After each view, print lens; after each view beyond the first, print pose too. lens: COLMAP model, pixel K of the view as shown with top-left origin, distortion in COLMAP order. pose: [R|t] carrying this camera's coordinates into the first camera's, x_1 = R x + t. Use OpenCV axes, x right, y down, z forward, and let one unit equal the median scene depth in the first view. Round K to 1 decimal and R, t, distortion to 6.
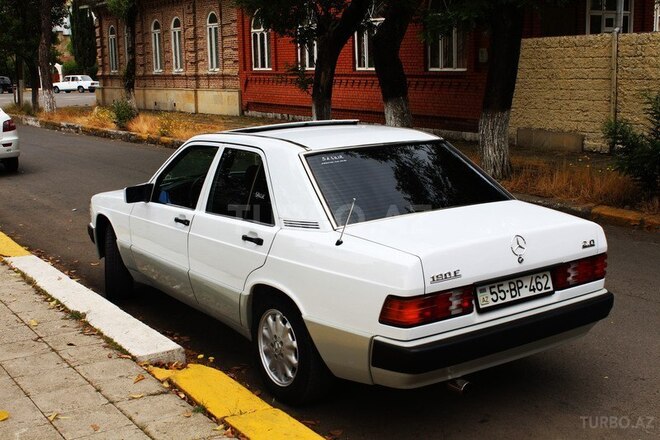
lens RADIAL K [[839.7, 0, 333.1], [0, 839.7, 221.6], [0, 0, 1]] dist [-0.061918, 0.000000]
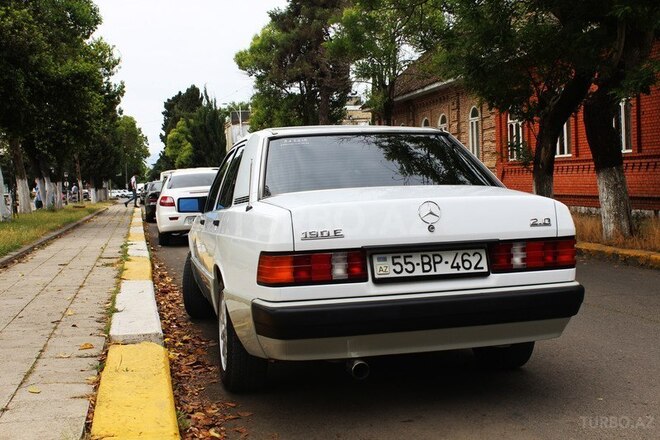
lens RADIAL K [[839.7, 0, 329.9], [0, 839.7, 220.3], [0, 0, 1]] dist [-0.061918, 0.000000]
pose [[0.932139, 0.007029, -0.362031, 0.432054], [-0.055513, 0.990766, -0.123695, 0.148620], [0.357819, 0.135399, 0.923923, 0.140325]]
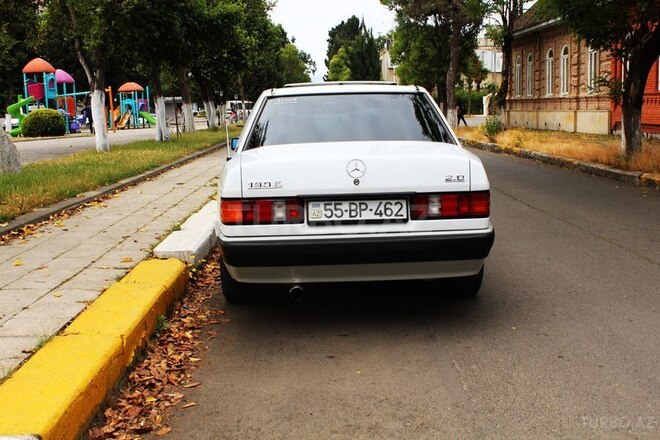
lens RADIAL K [[746.3, 0, 326.2], [0, 746.3, 217.3], [0, 0, 1]] dist [-0.075322, 0.000000]
pose [[0.842158, 0.080175, -0.533237, 0.684906], [-0.096122, 0.995367, -0.002150, 0.094207], [0.530594, 0.053067, 0.845963, 0.169713]]
